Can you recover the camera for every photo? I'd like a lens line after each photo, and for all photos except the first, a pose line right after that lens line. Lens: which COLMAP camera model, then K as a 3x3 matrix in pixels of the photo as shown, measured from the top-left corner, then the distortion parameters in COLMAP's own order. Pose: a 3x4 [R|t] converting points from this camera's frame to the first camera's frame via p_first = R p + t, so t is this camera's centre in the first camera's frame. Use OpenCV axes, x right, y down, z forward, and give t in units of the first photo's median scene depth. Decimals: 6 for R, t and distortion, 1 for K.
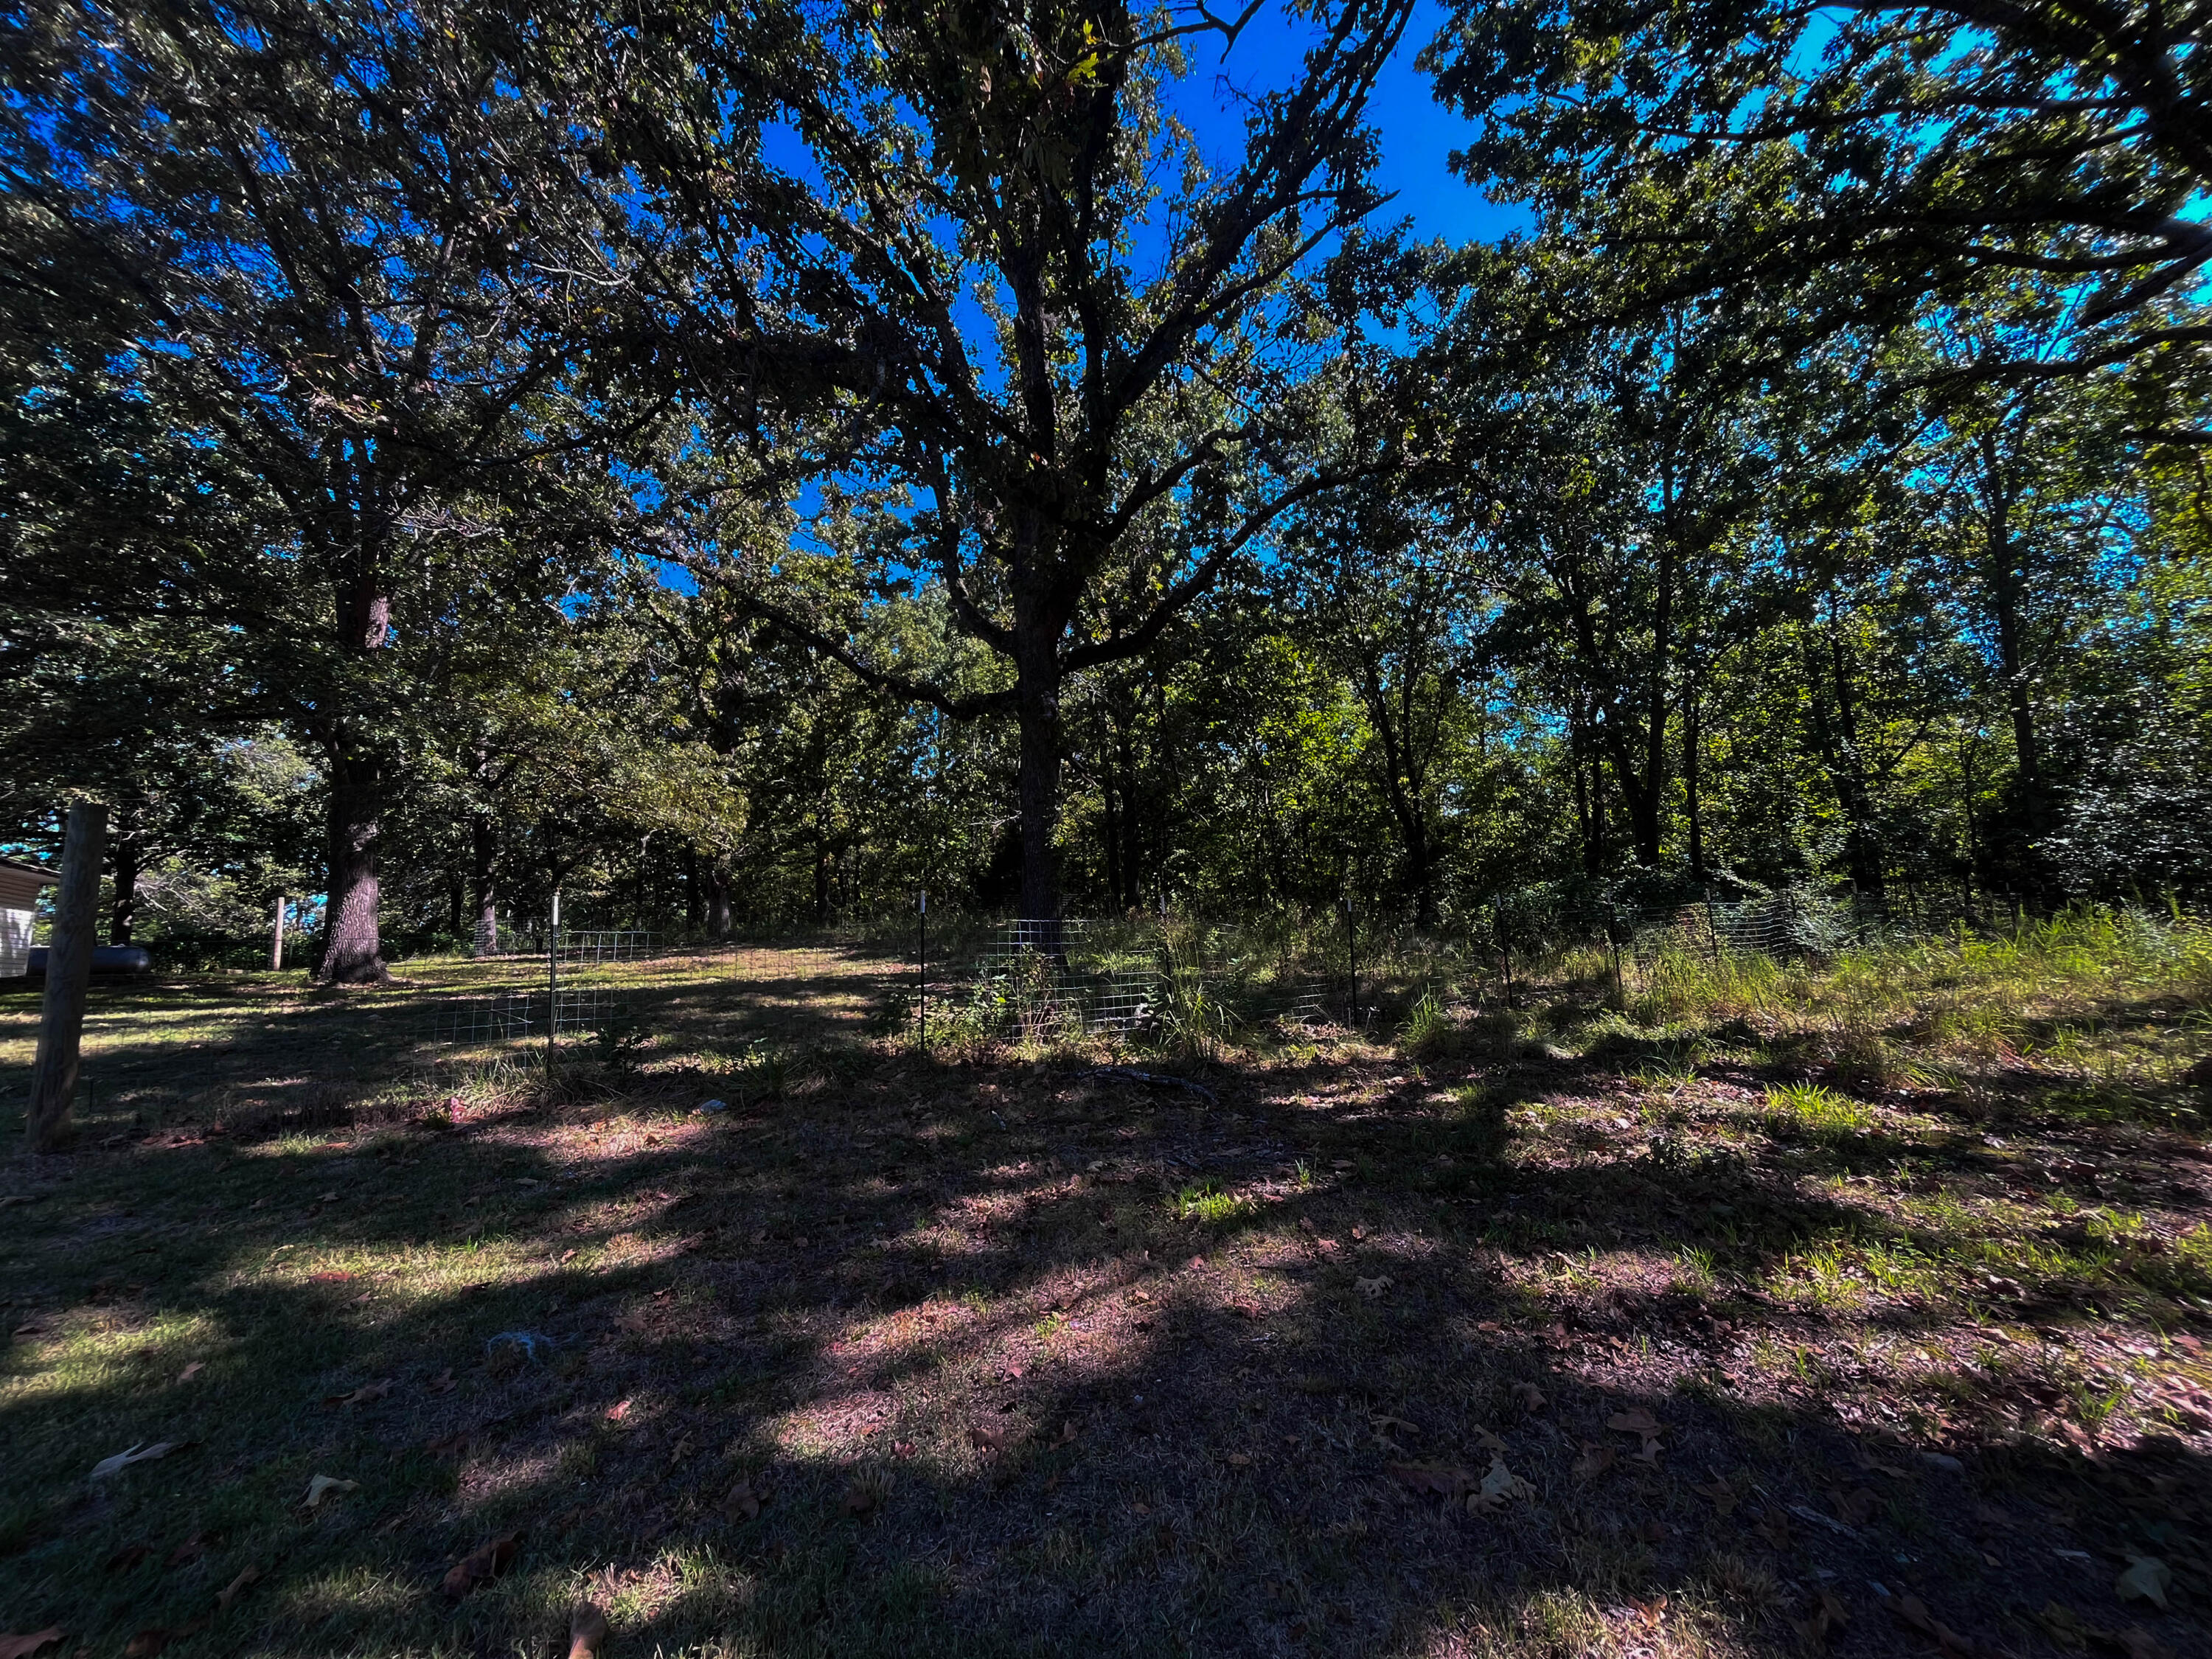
lens RADIAL K [[893.3, 0, 1103.2], [0, 893.3, 832.4], [0, 0, 1]] dist [-0.002031, -0.000227]
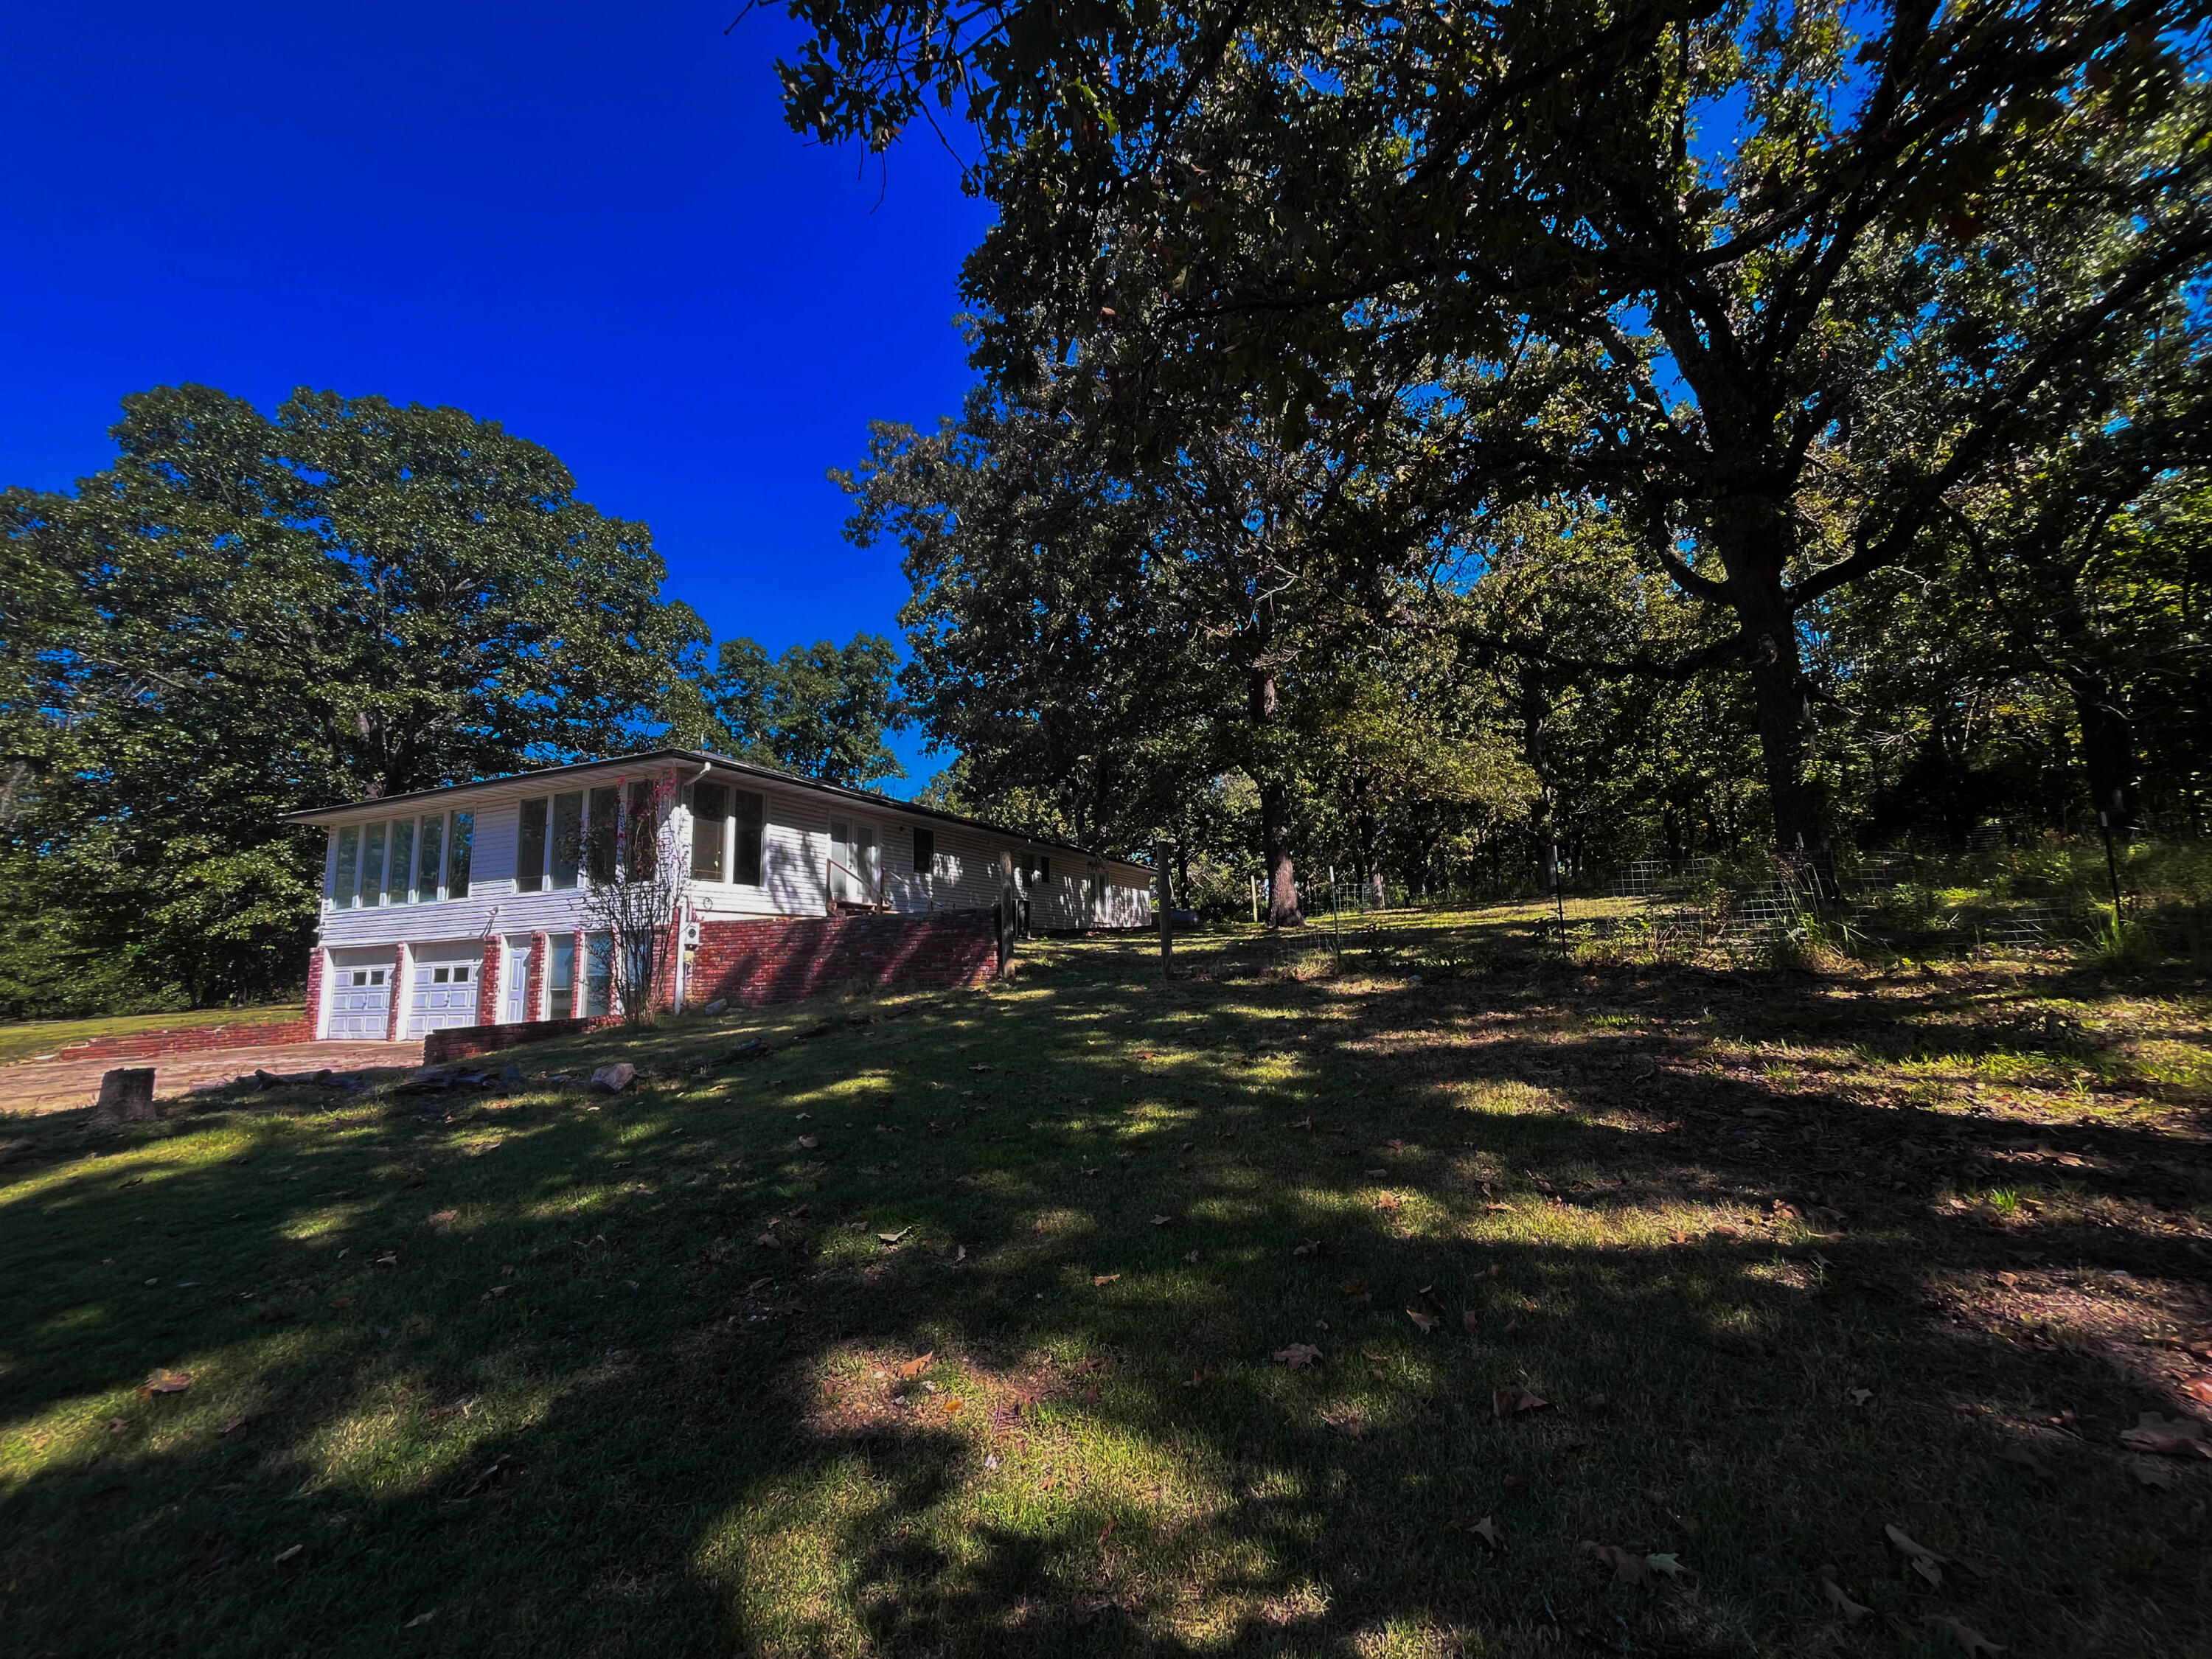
lens RADIAL K [[920.2, 0, 1106.0], [0, 920.2, 829.5], [0, 0, 1]] dist [-0.000057, -0.000018]
pose [[0.605095, -0.092685, -0.790740, 0.214344], [0.127079, 0.991711, -0.018997, -0.009527], [0.785946, -0.088992, 0.611857, -0.184529]]
